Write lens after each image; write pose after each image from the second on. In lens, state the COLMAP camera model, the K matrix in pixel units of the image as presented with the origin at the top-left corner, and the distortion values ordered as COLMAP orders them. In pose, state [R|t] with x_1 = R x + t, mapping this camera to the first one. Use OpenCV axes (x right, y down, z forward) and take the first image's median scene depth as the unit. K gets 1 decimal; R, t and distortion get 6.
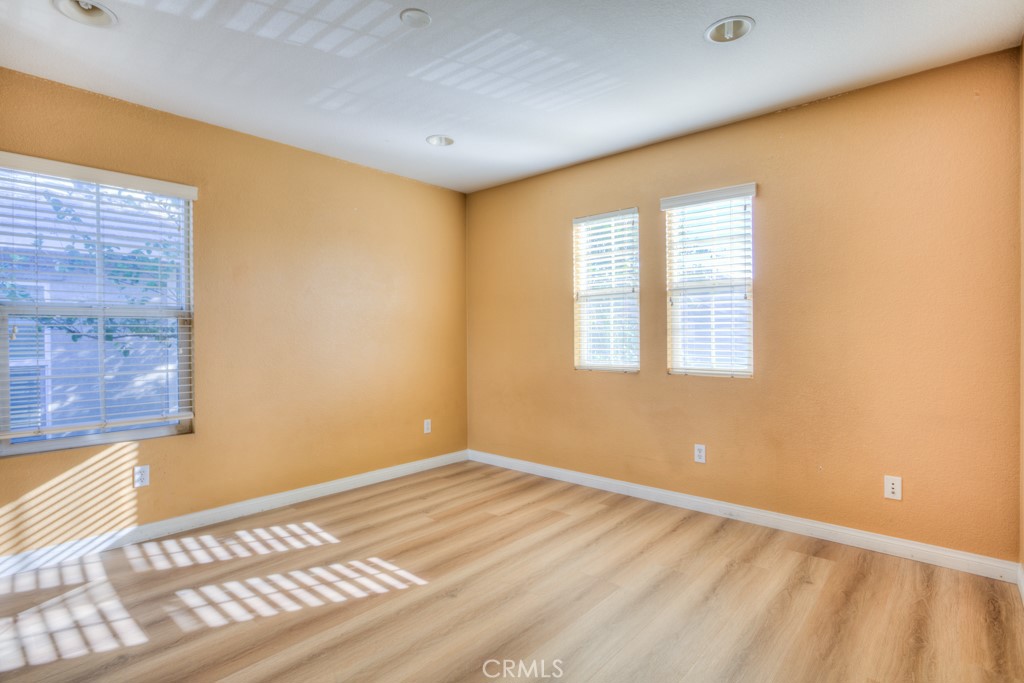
lens RADIAL K [[501.0, 0, 499.3], [0, 501.0, 347.6], [0, 0, 1]] dist [-0.017108, 0.003146]
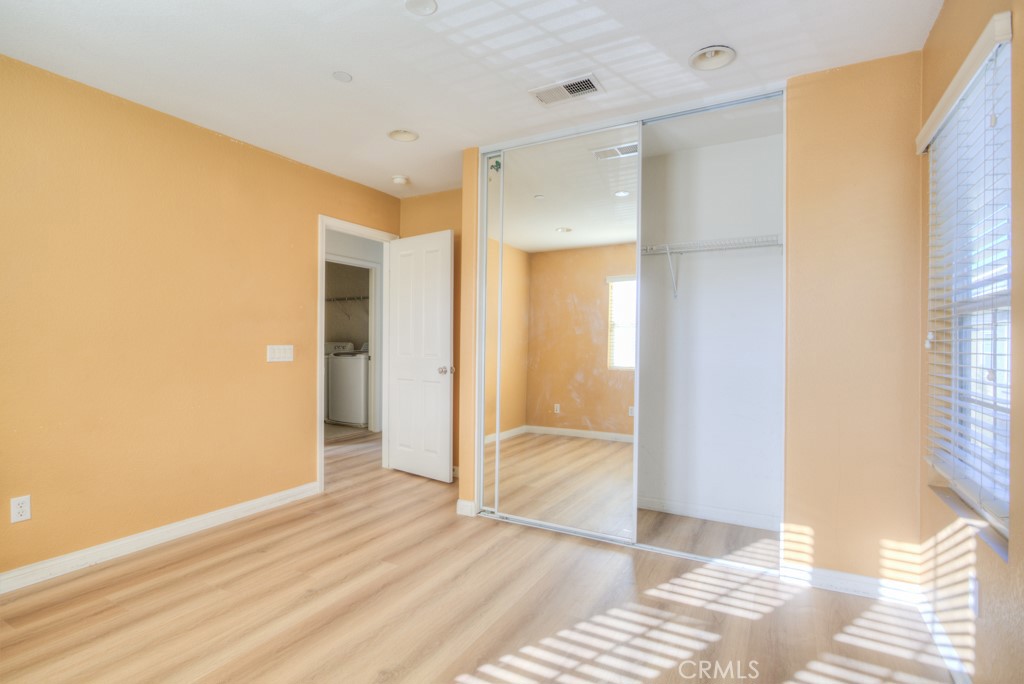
lens RADIAL K [[501.0, 0, 506.3], [0, 501.0, 342.0], [0, 0, 1]] dist [-0.017108, 0.003146]
pose [[-0.971233, 0.002479, -0.238119, -0.068661], [-0.002940, 0.999745, 0.022401, -0.029729], [0.238114, 0.022457, -0.970978, 1.410563]]
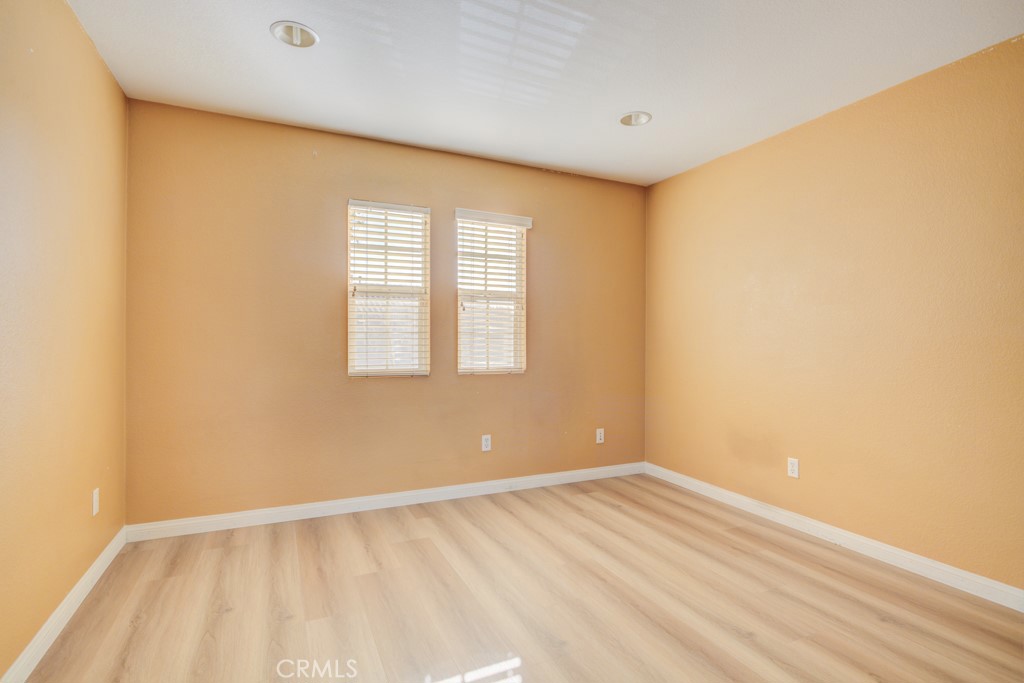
lens RADIAL K [[501.0, 0, 503.7], [0, 501.0, 337.1], [0, 0, 1]] dist [-0.017108, 0.003146]
pose [[0.391178, 0.011396, 0.920244, -0.720270], [0.013994, 0.999734, -0.018328, -0.006139], [-0.920209, 0.020047, 0.390915, 0.589870]]
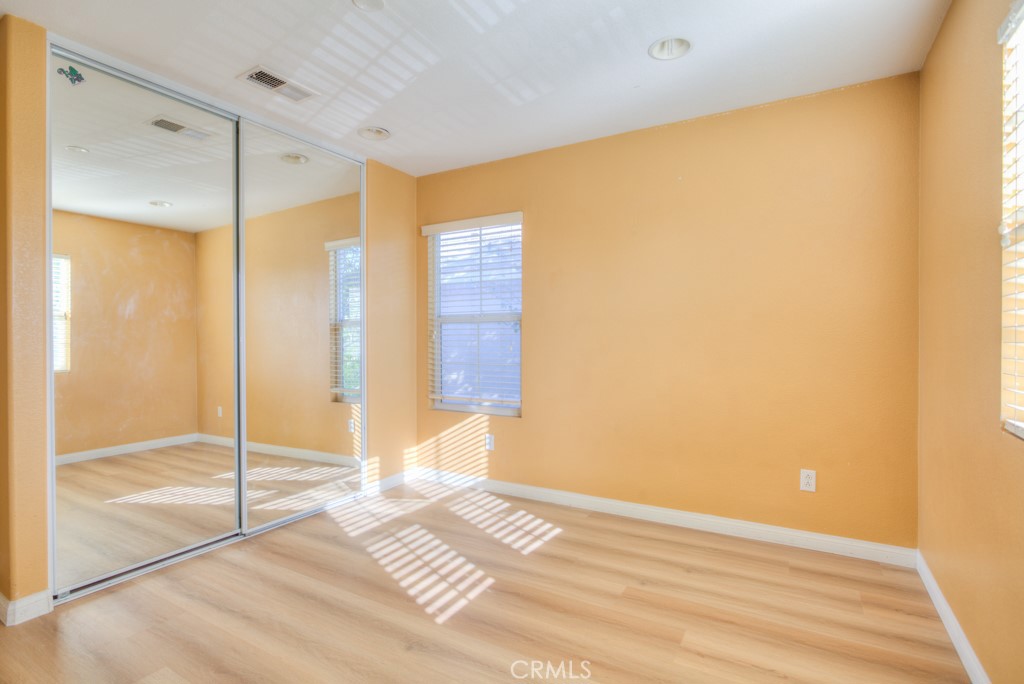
lens RADIAL K [[501.0, 0, 514.8], [0, 501.0, 340.9], [0, 0, 1]] dist [-0.017108, 0.003146]
pose [[0.217489, 0.014138, -0.975960, 0.593332], [-0.025741, 0.999630, 0.008745, -0.021723], [0.975723, 0.023220, 0.217772, 0.771913]]
